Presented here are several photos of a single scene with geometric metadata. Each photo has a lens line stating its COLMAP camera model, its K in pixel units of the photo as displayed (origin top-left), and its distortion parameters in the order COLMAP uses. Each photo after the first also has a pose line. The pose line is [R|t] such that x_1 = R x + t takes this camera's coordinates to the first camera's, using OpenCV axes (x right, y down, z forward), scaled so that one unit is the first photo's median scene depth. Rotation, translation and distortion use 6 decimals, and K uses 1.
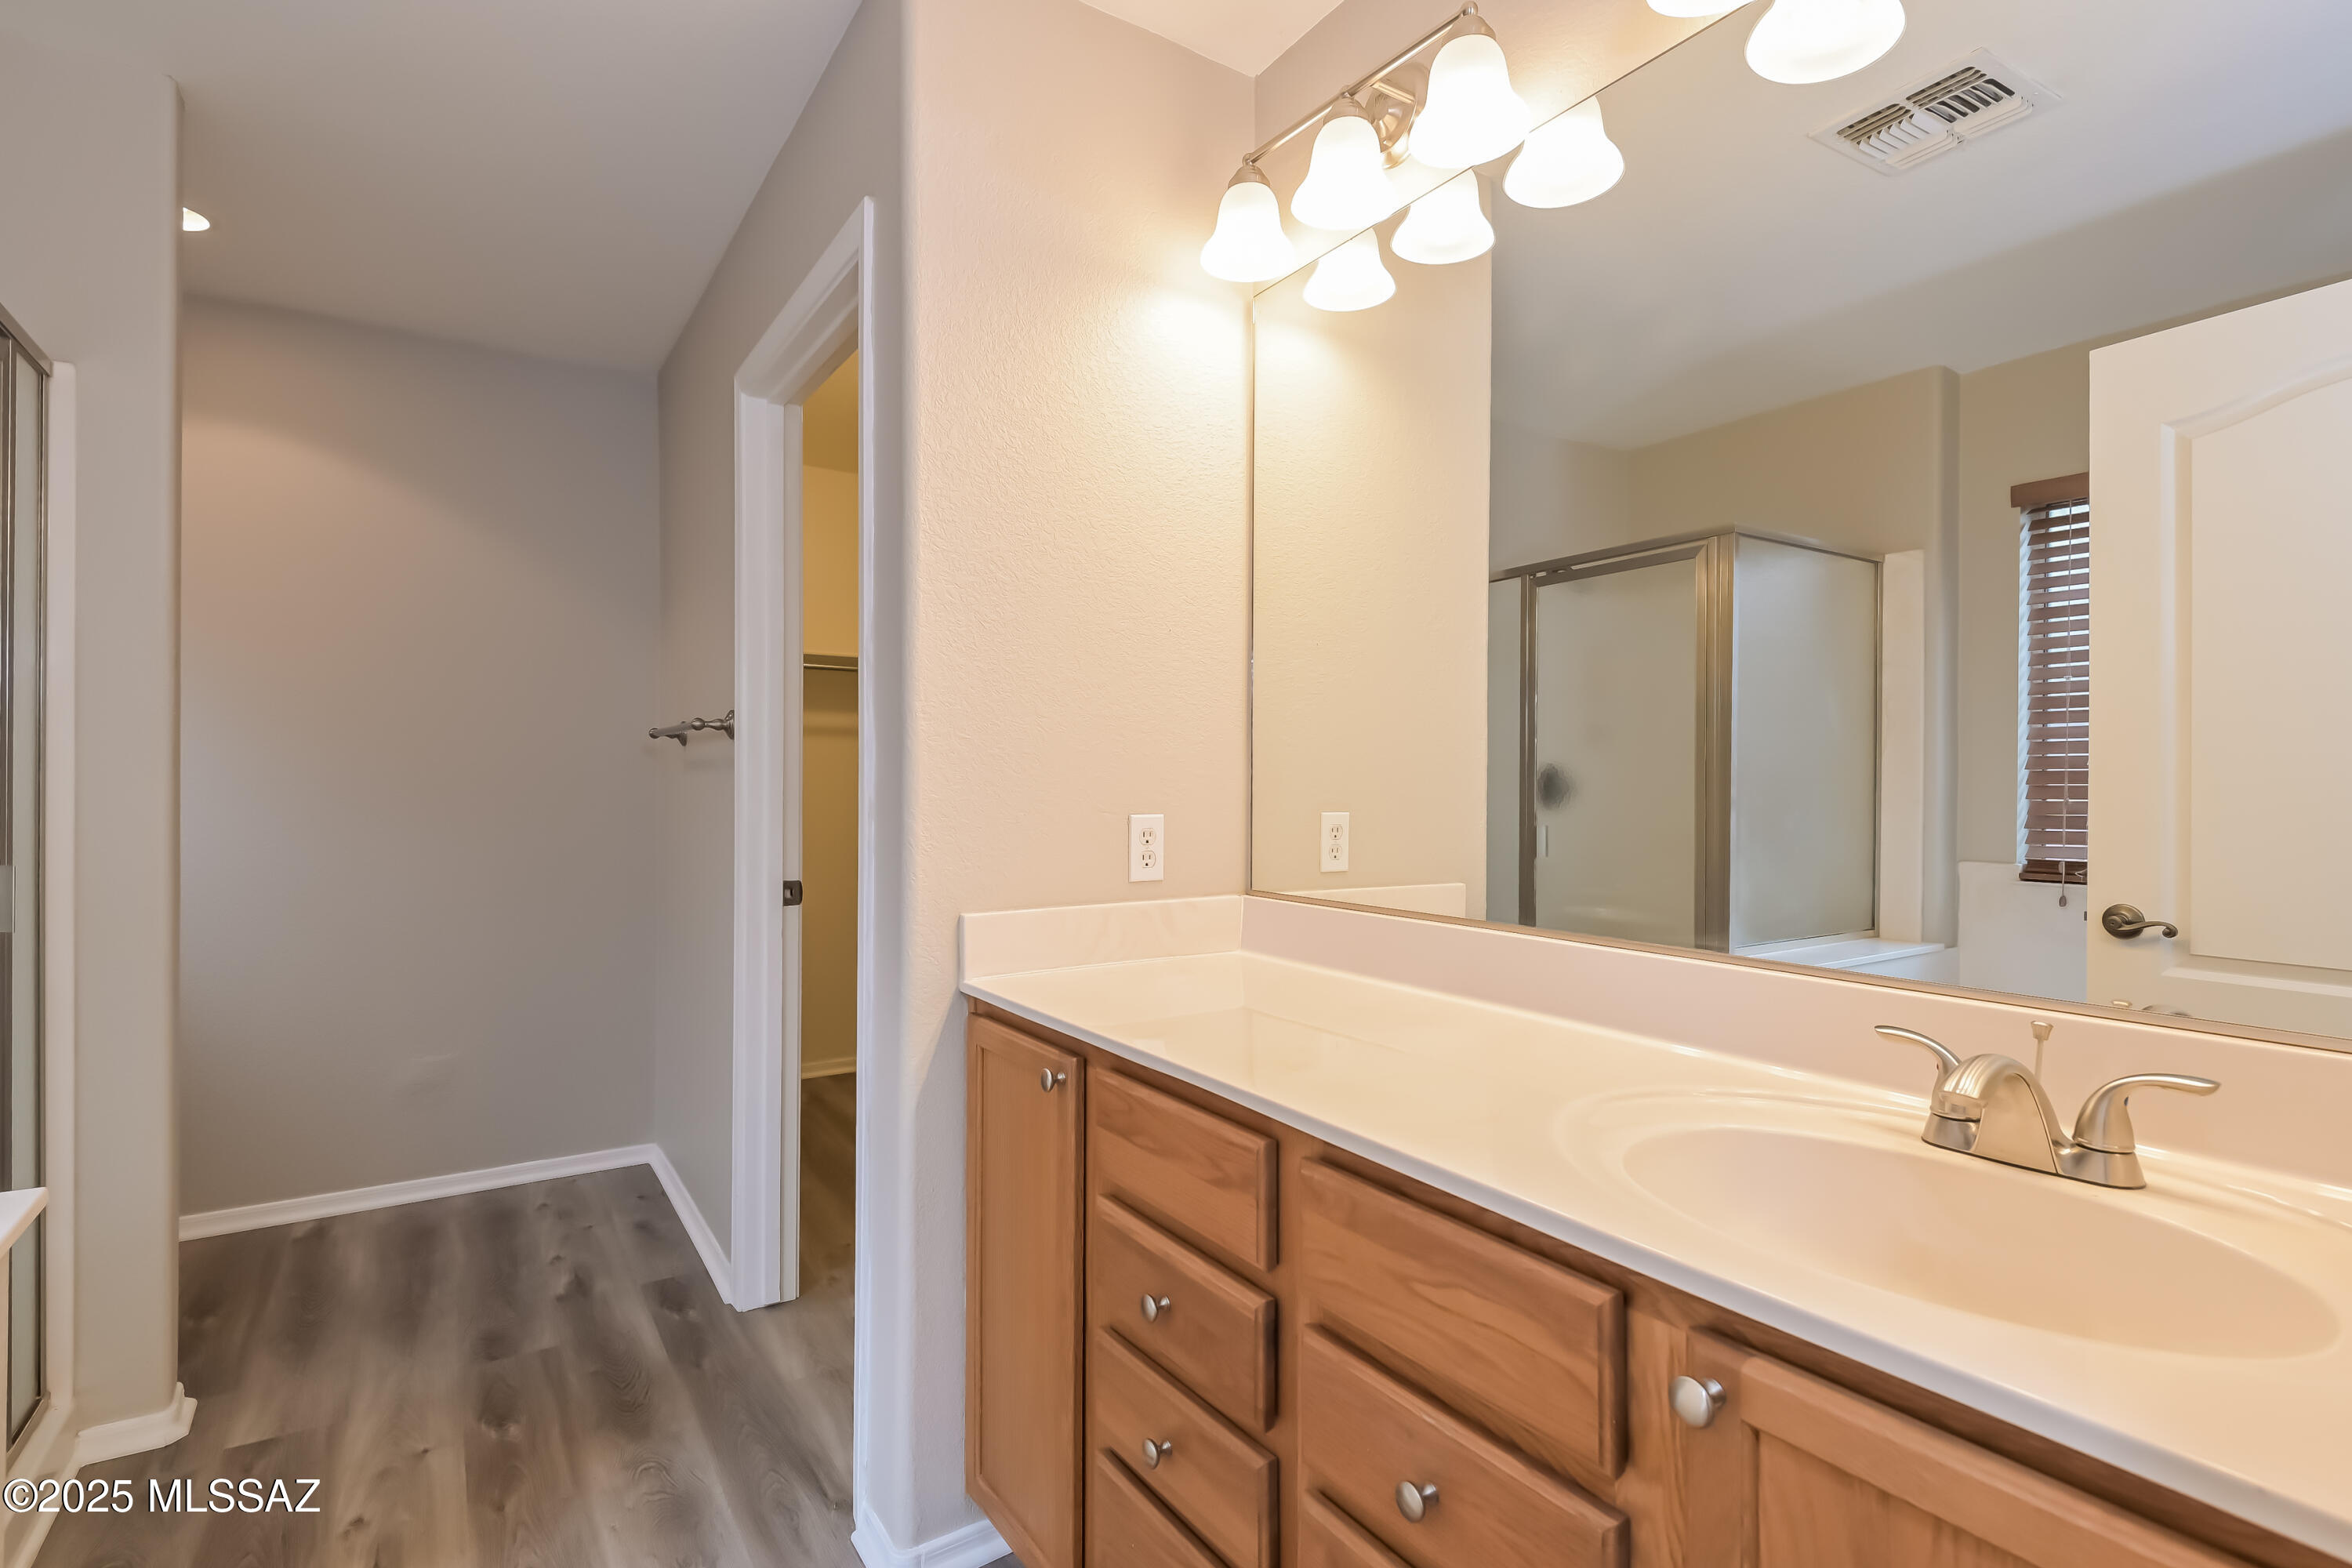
lens RADIAL K [[1132.3, 0, 1191.0], [0, 1132.3, 786.5], [0, 0, 1]] dist [-0.014689, -0.000159]
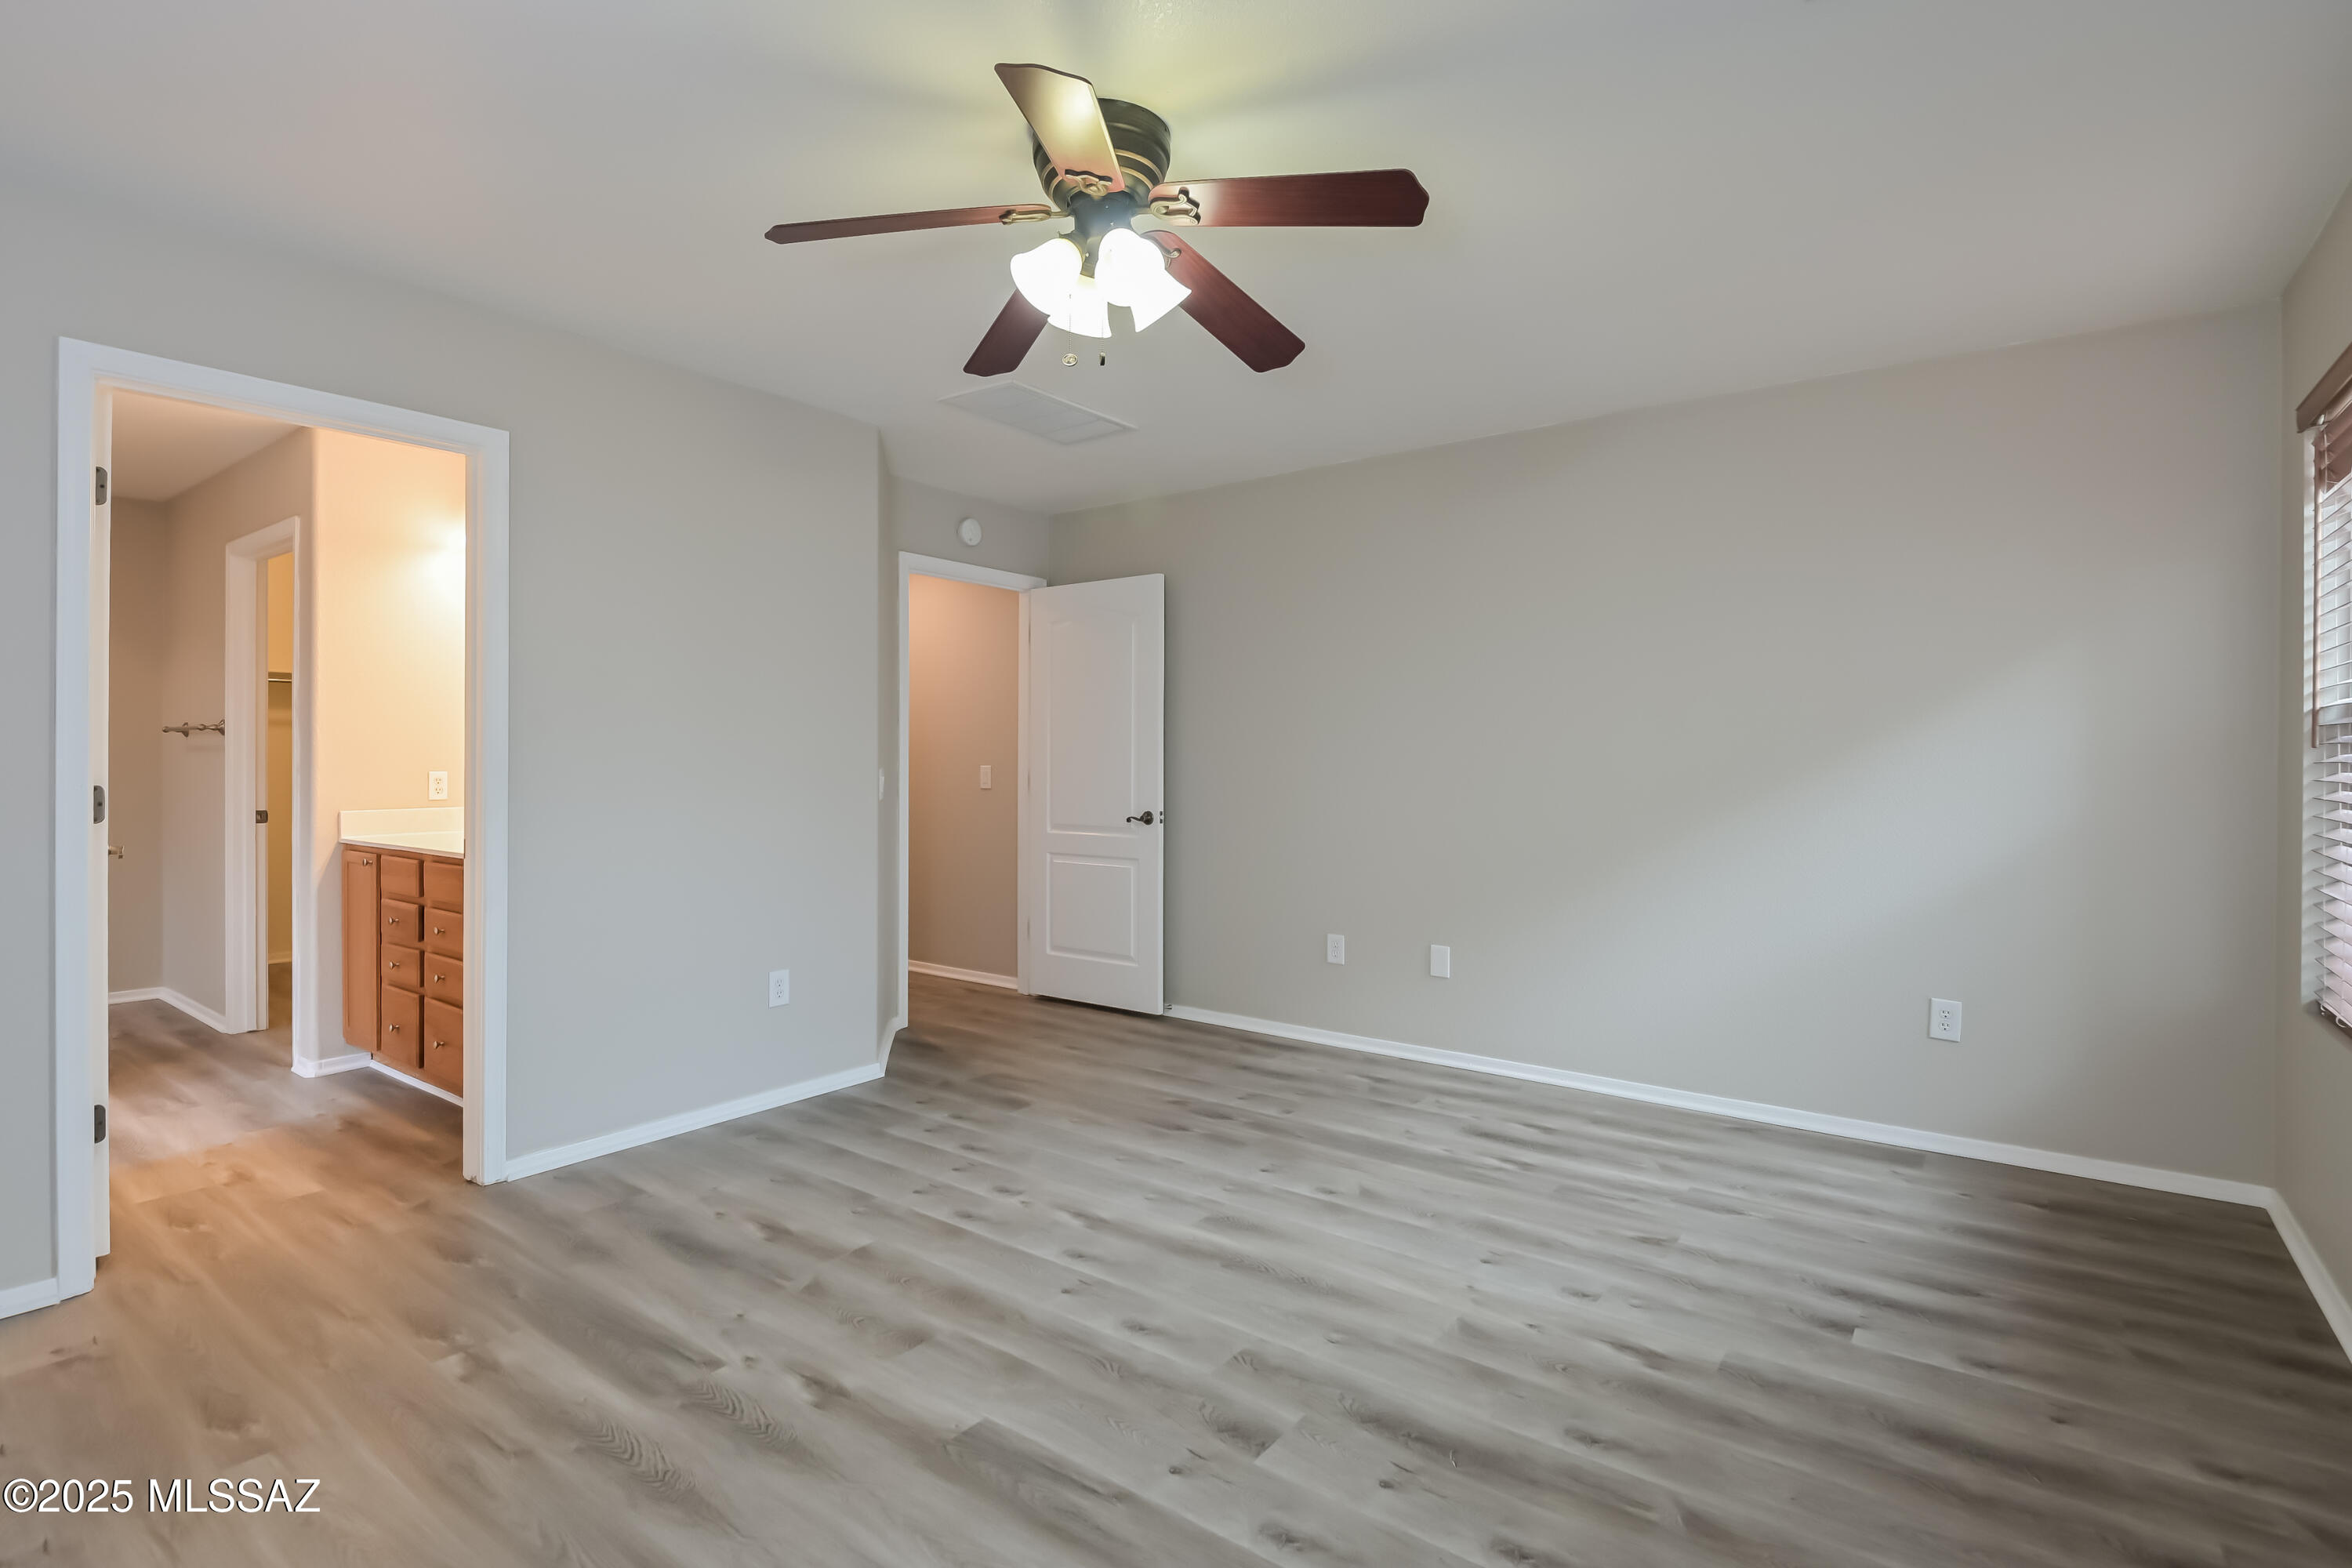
lens RADIAL K [[1132.3, 0, 1167.7], [0, 1132.3, 774.0], [0, 0, 1]] dist [-0.014689, -0.000159]
pose [[0.944385, -0.005940, 0.328788, 0.613800], [0.001222, 0.999893, 0.014554, -0.002518], [-0.328839, -0.013342, 0.944292, -1.683895]]
